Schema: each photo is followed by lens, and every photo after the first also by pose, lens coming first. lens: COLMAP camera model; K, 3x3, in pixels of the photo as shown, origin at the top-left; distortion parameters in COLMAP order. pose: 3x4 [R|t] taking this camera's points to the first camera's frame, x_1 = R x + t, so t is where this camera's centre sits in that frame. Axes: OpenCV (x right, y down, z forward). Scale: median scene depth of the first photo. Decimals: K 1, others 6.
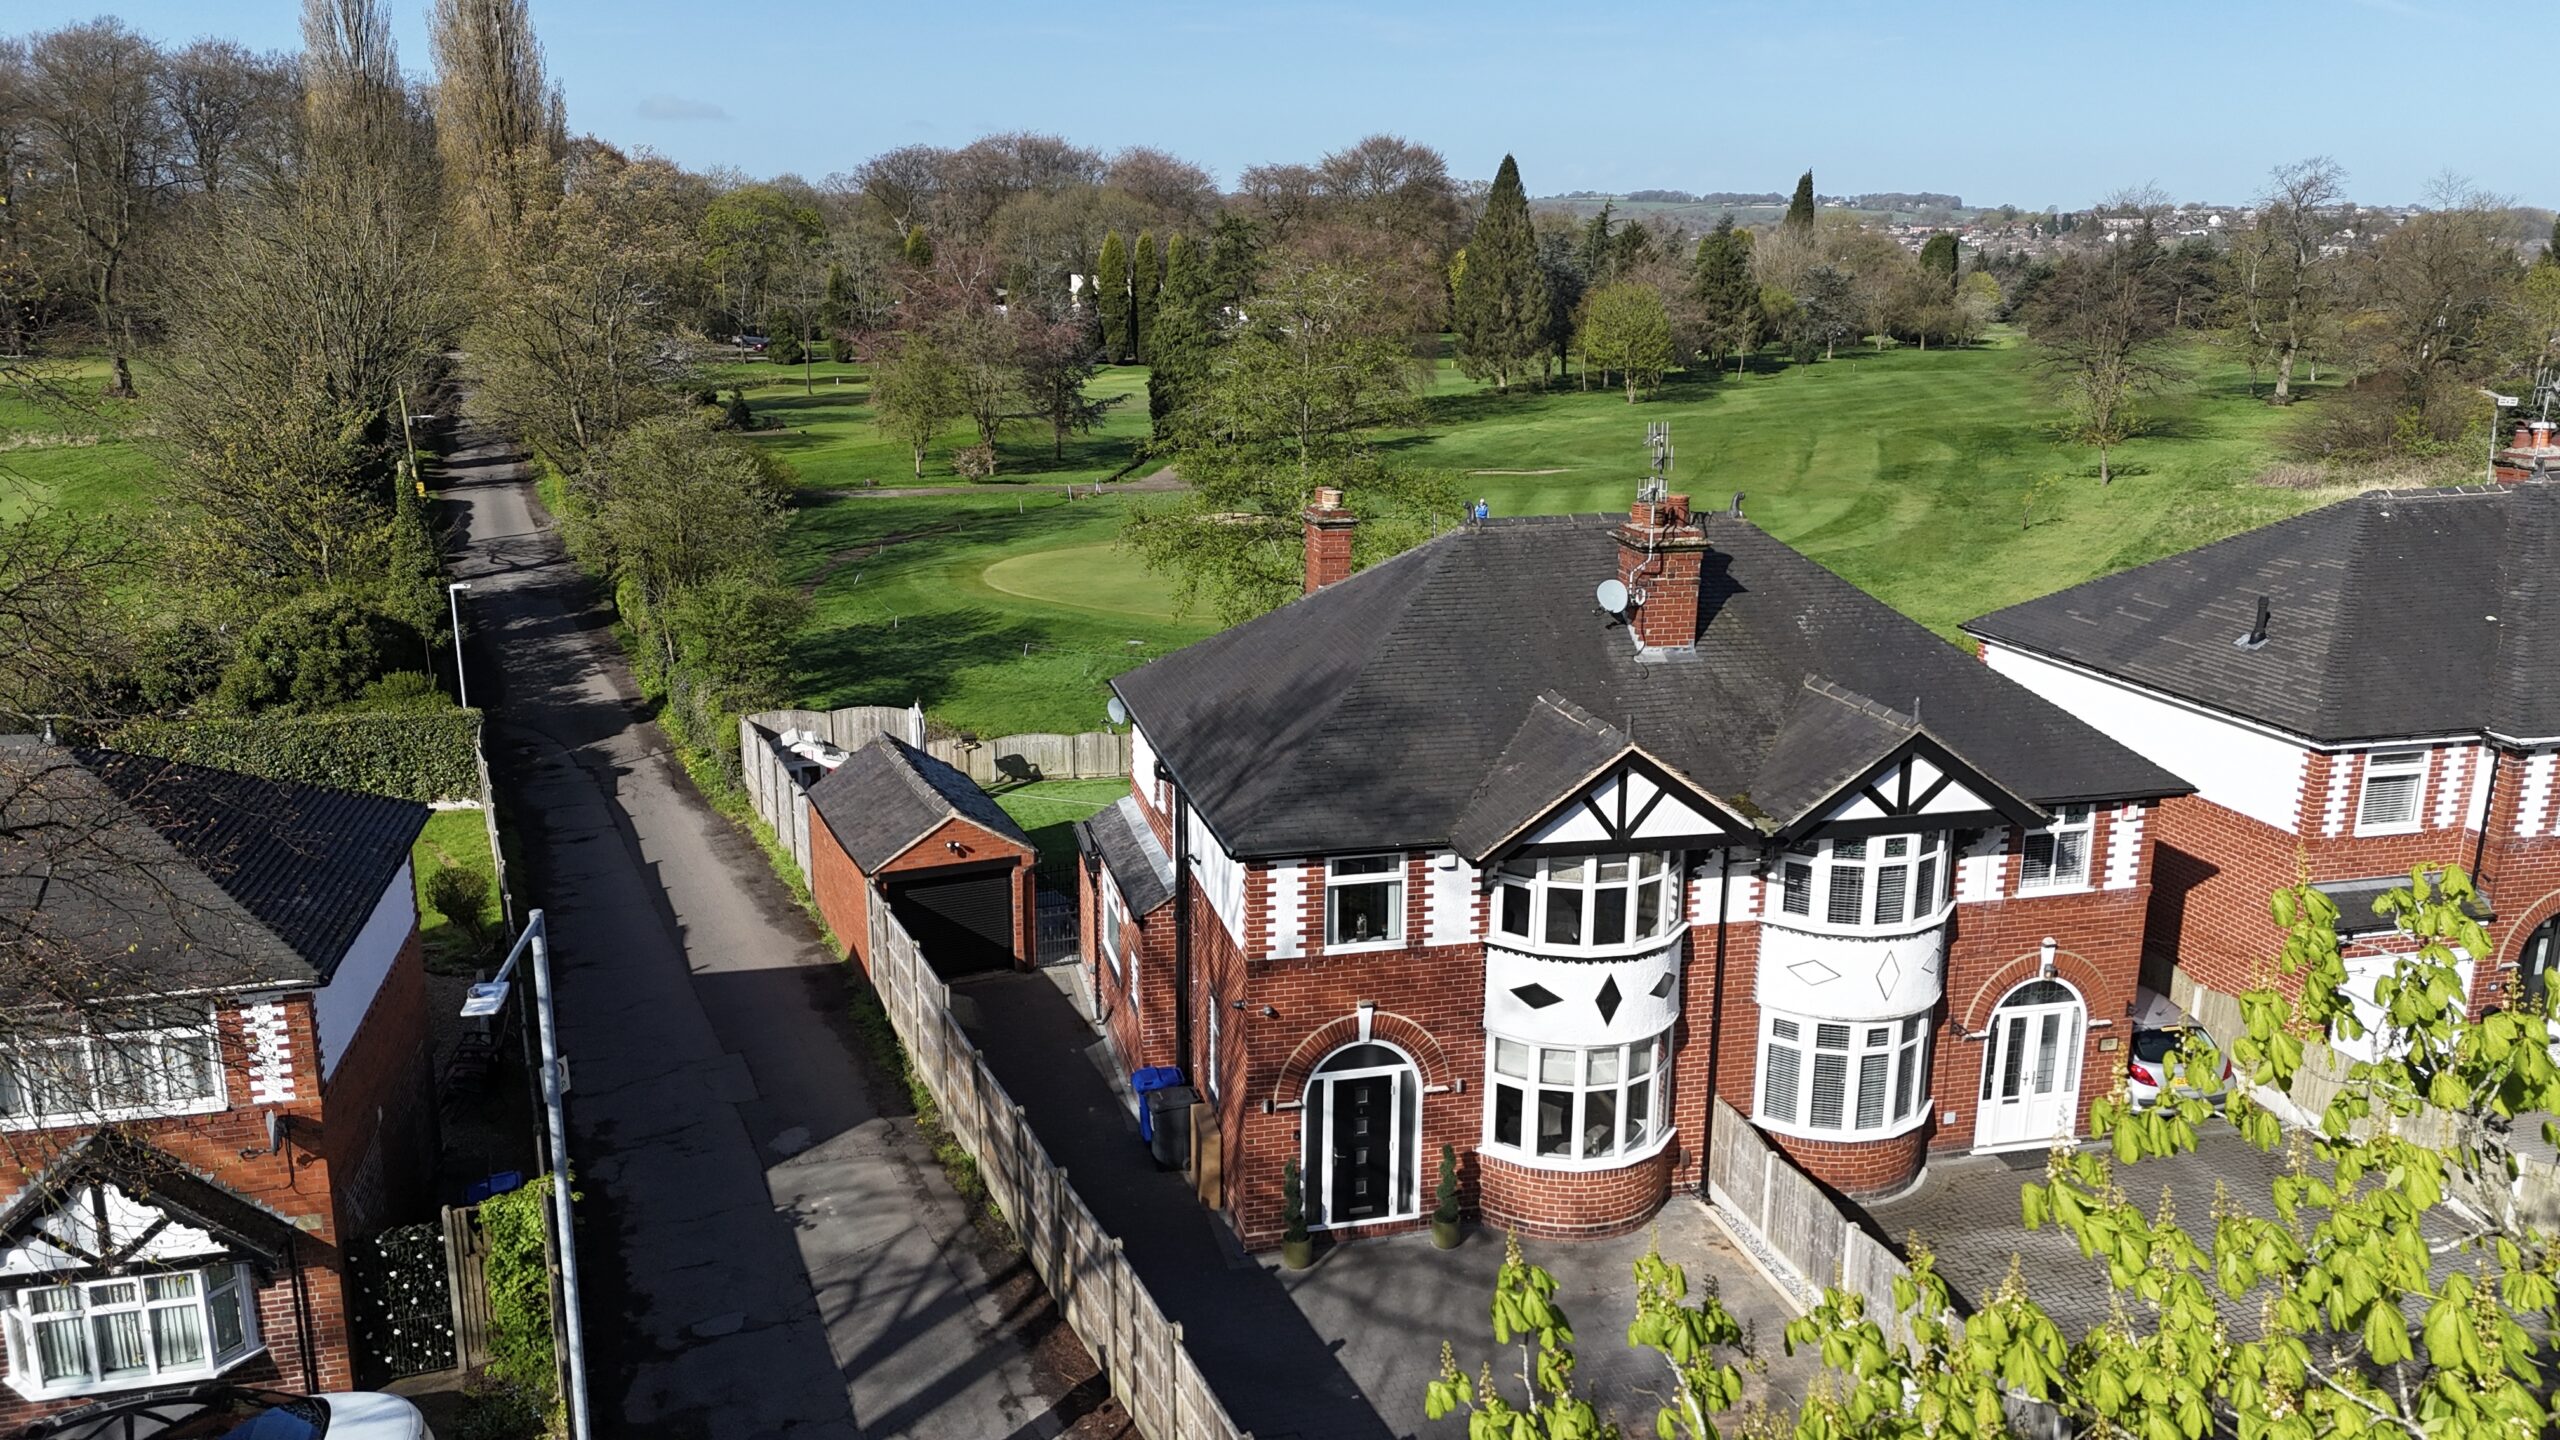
lens RADIAL K [[1847.1, 0, 1277.8], [0, 1847.1, 714.0], [0, 0, 1]] dist [0.078995, -0.074367]
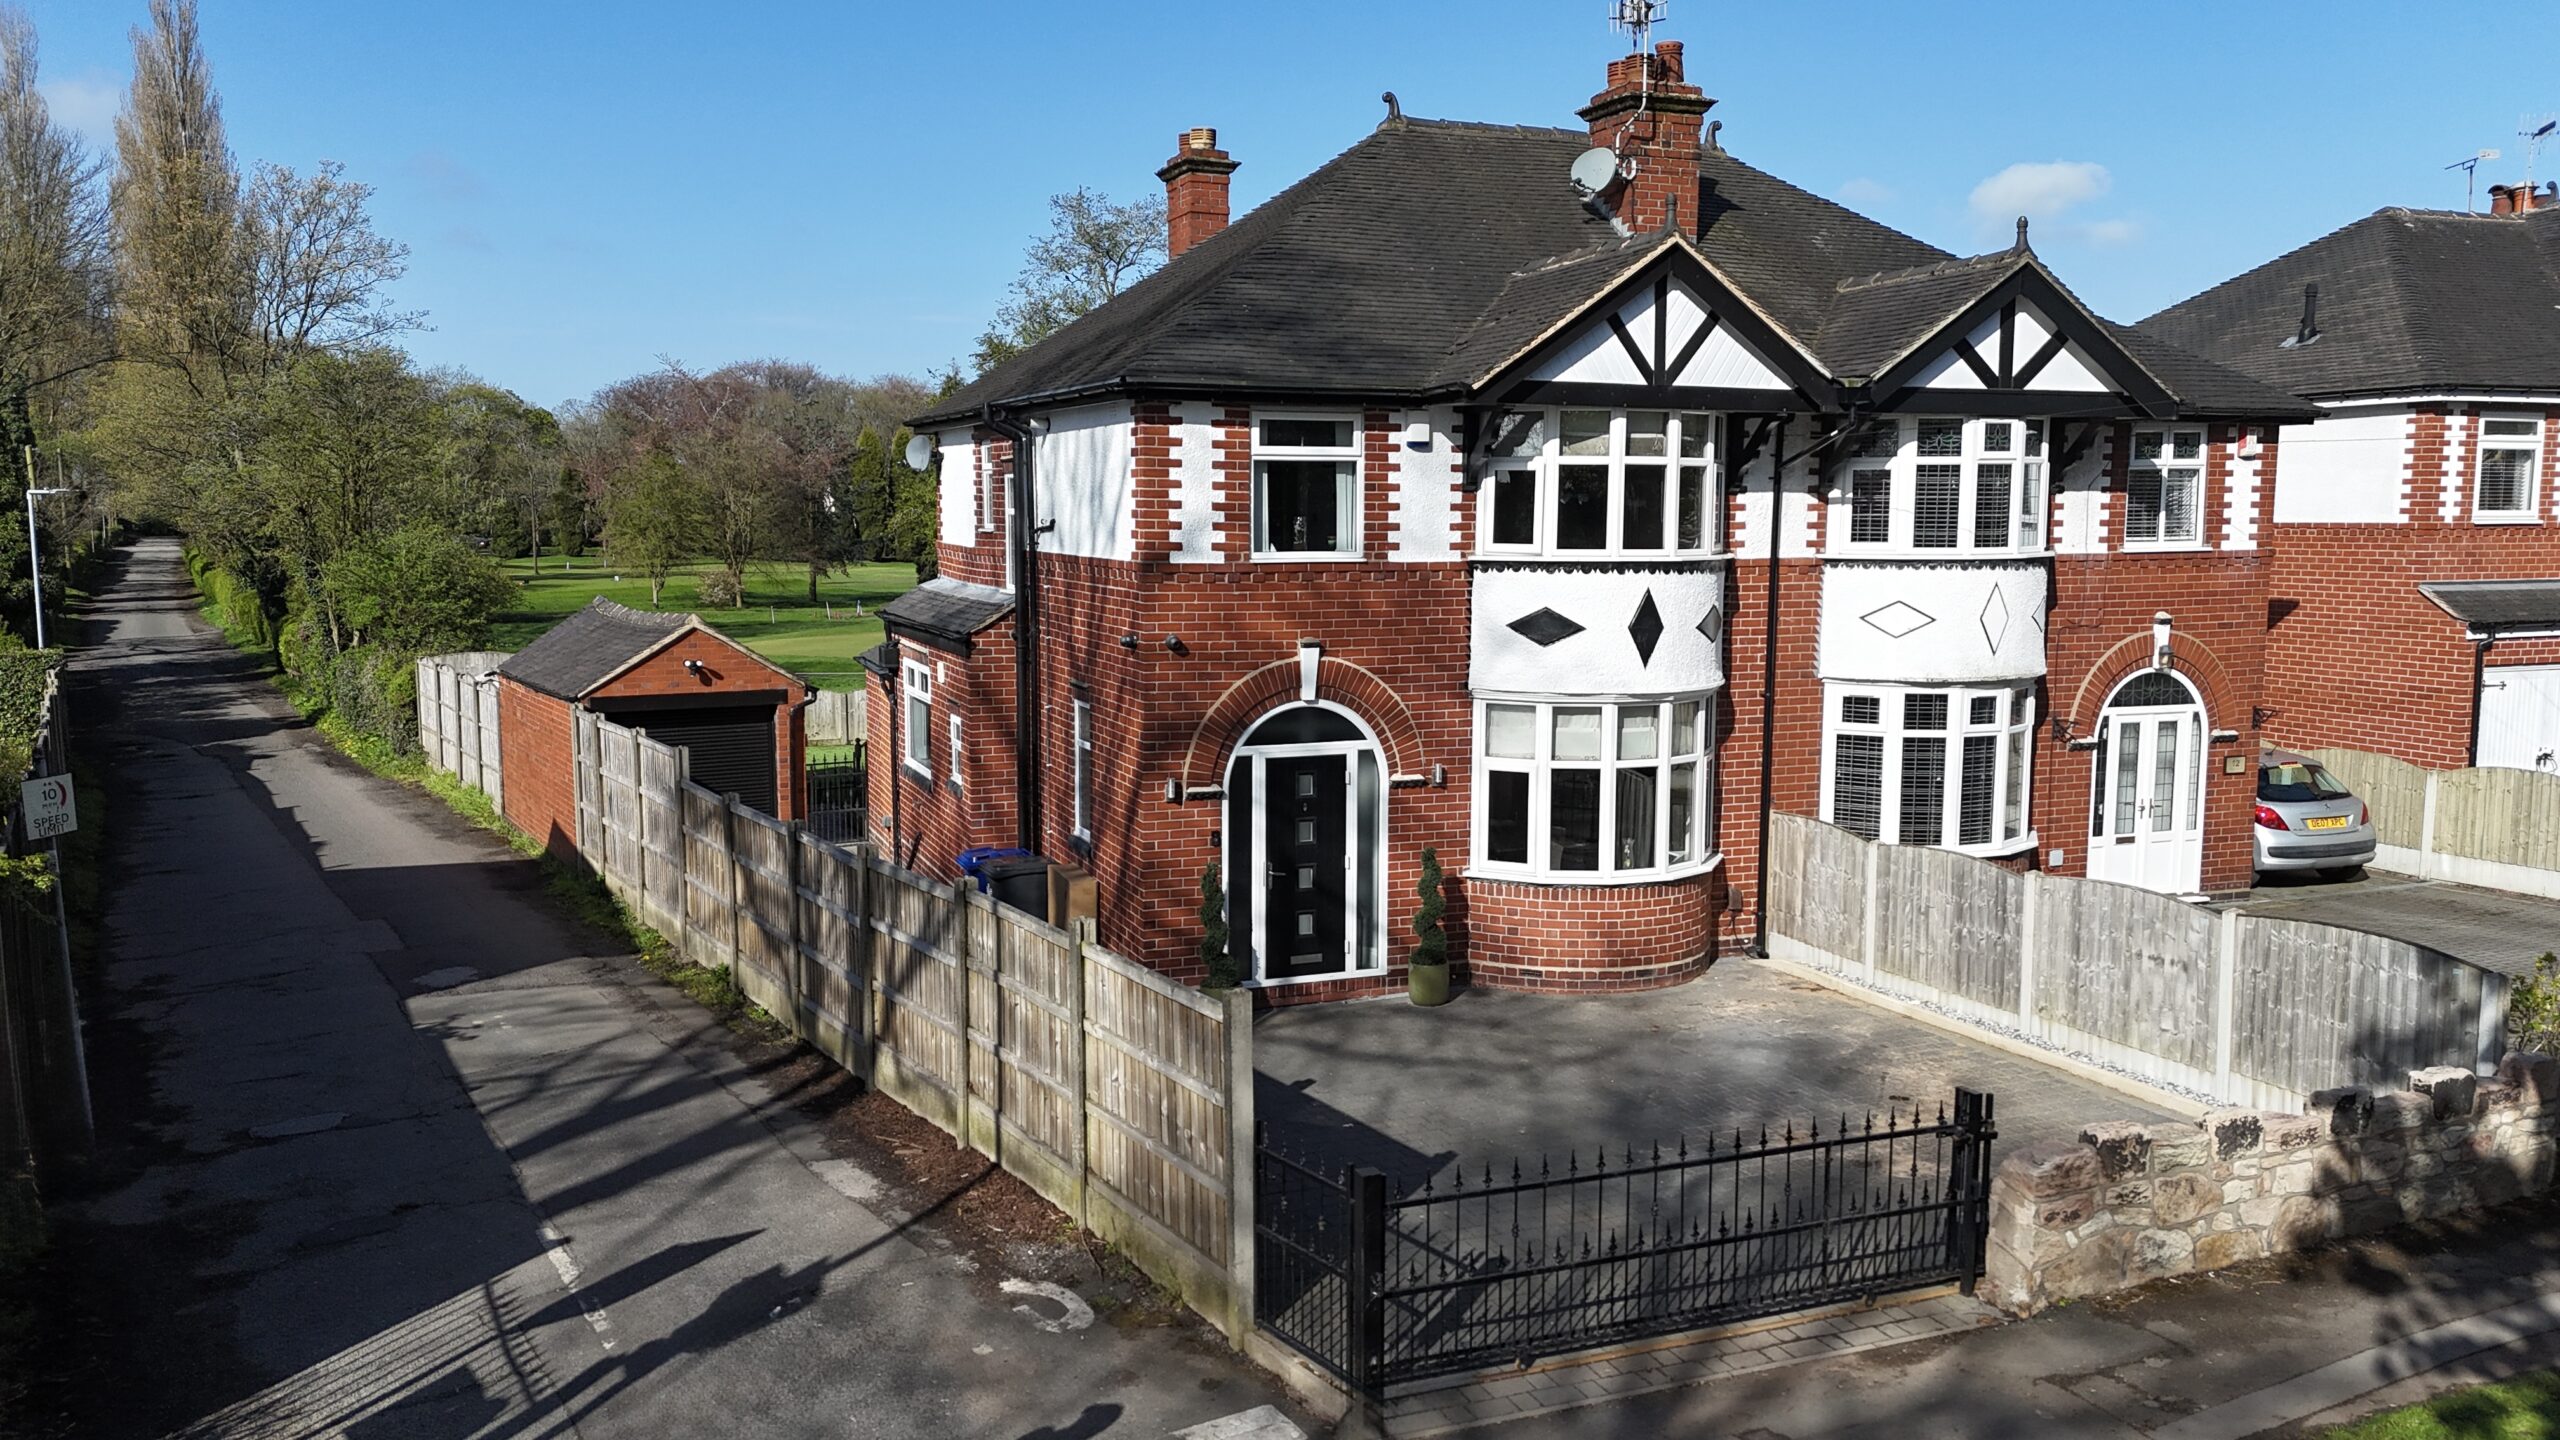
lens RADIAL K [[1847.1, 0, 1276.1], [0, 1847.1, 721.2], [0, 0, 1]] dist [0.078995, -0.074367]
pose [[0.991287, -0.018744, 0.130382, -0.050735], [0.036593, 0.990050, -0.135878, 0.252954], [-0.126538, 0.139465, 0.982109, 0.290251]]
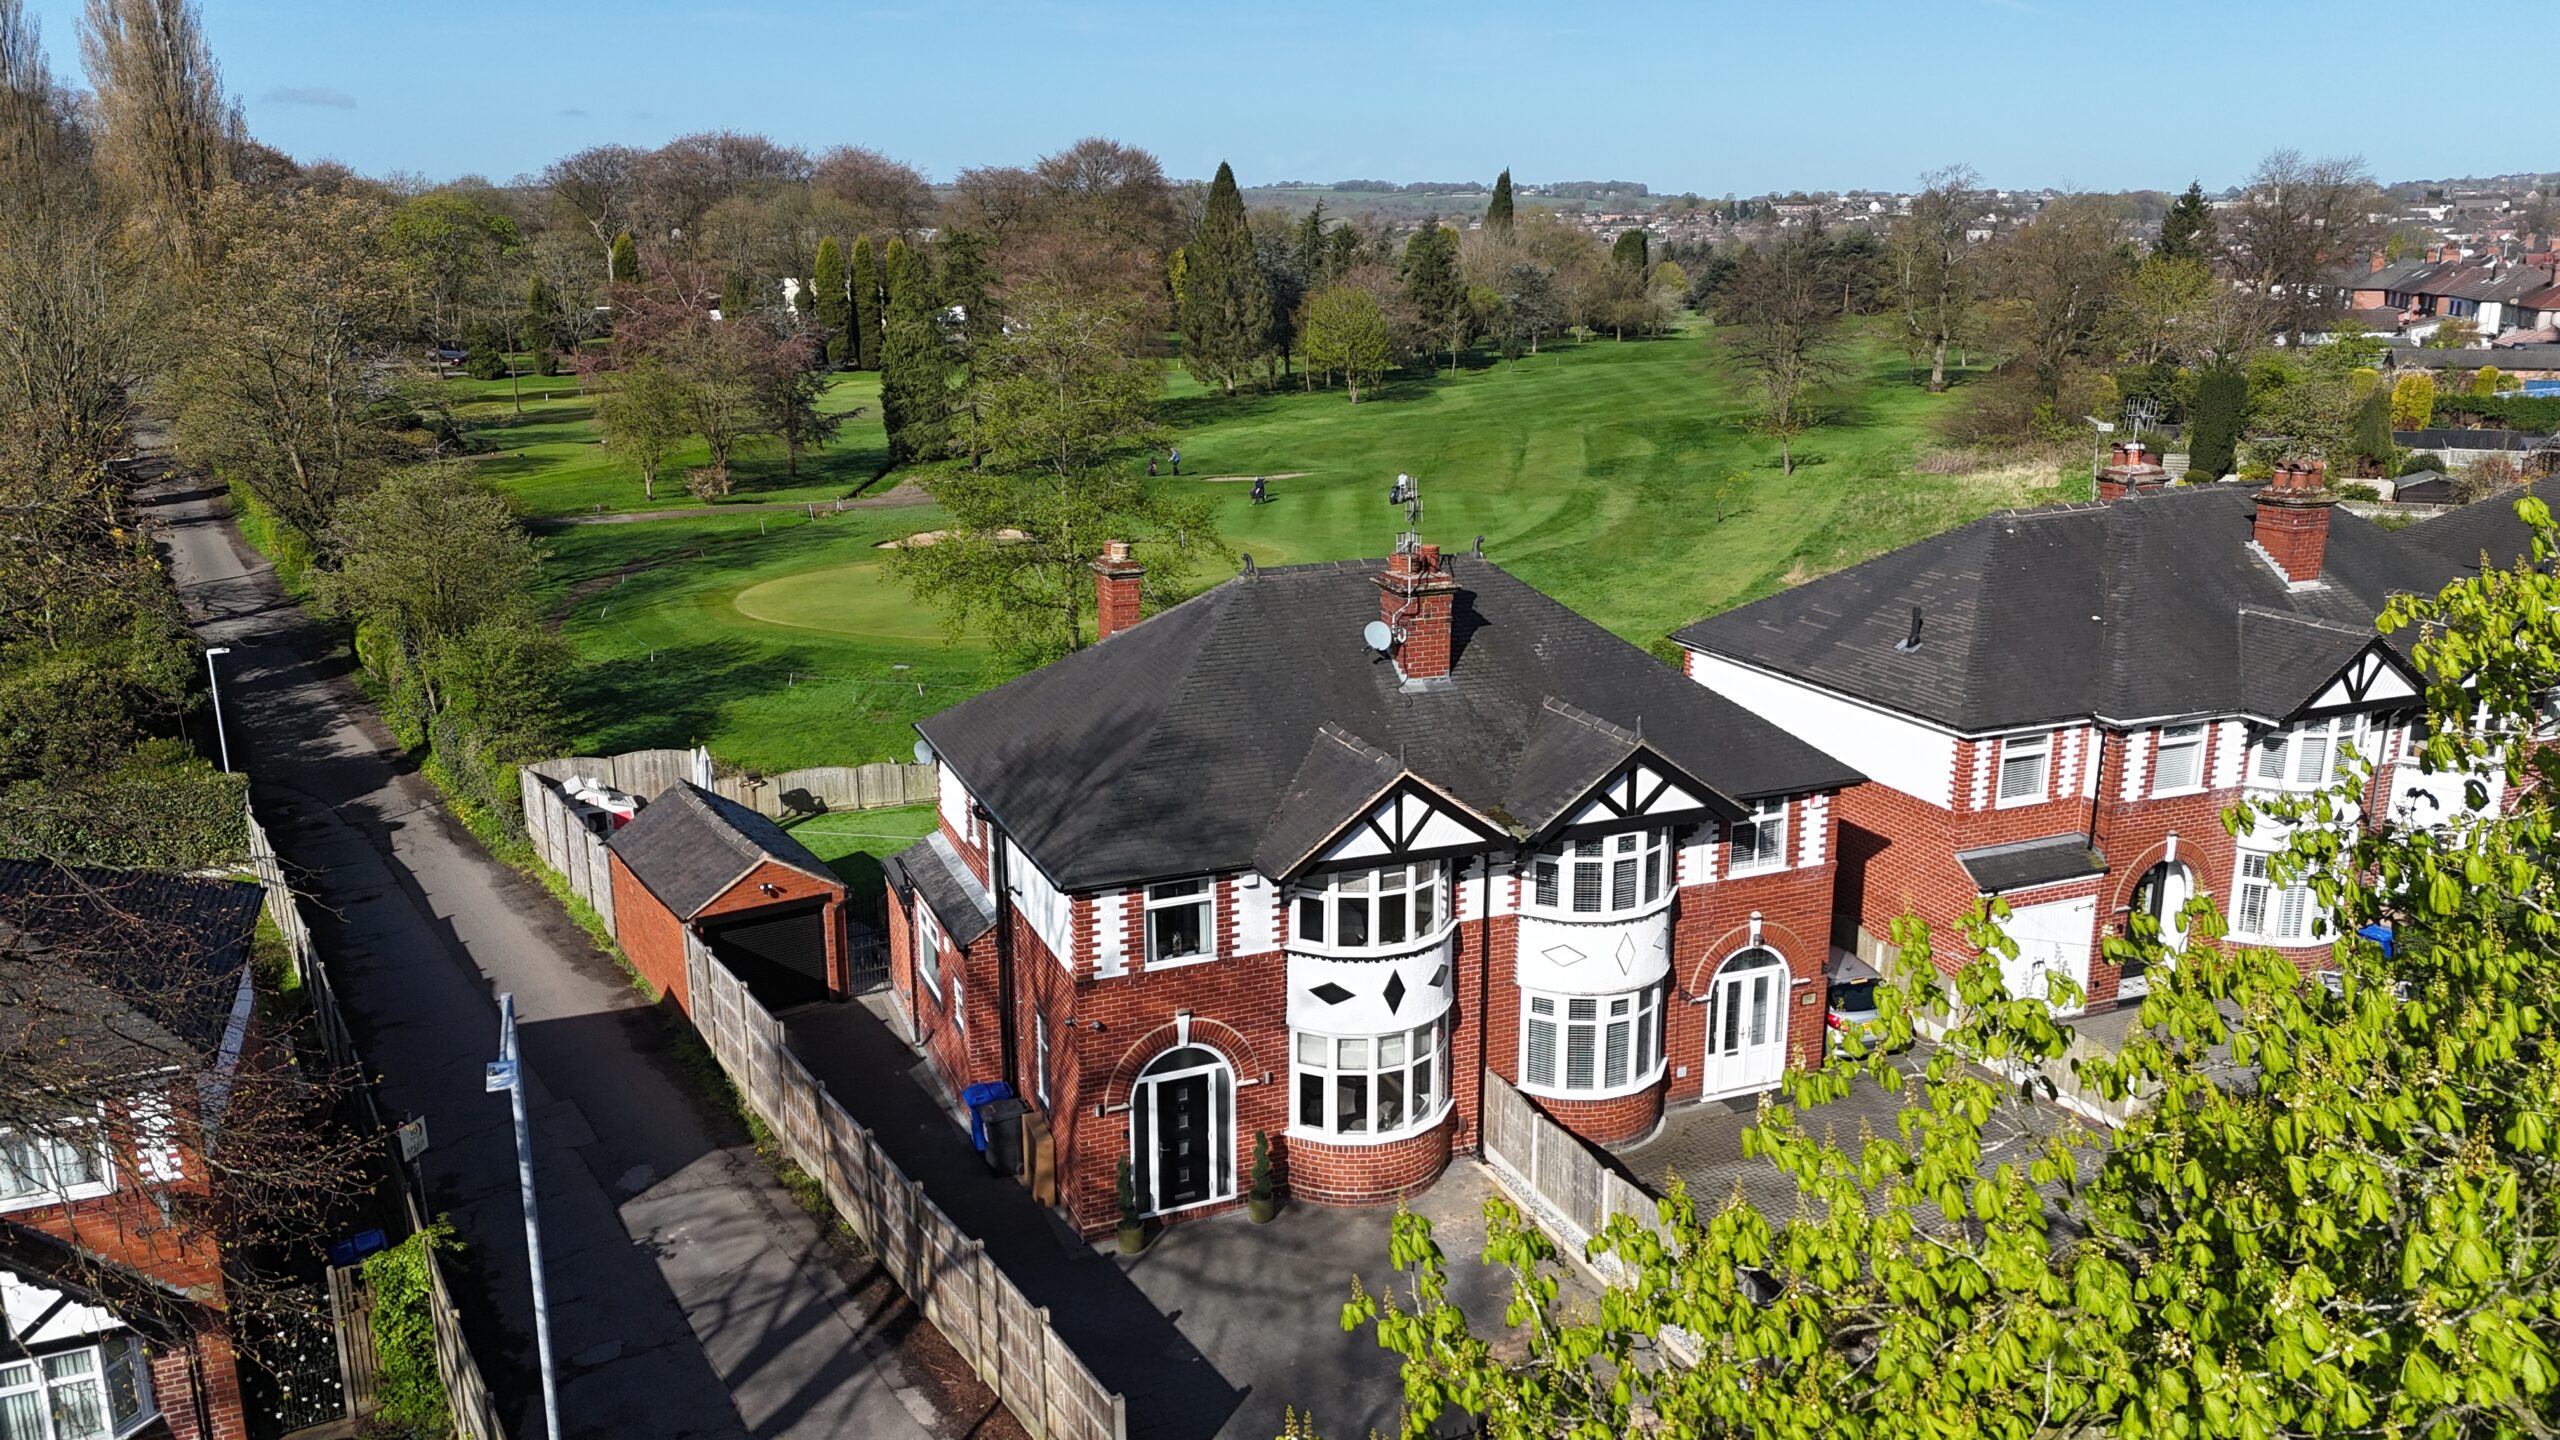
lens RADIAL K [[1847.1, 0, 1274.0], [0, 1847.1, 711.9], [0, 0, 1]] dist [0.078995, -0.074367]
pose [[0.988971, -0.048367, 0.139987, -0.041451], [0.047763, 0.998829, 0.007673, -0.027966], [-0.140194, -0.000902, 0.990124, -0.106564]]
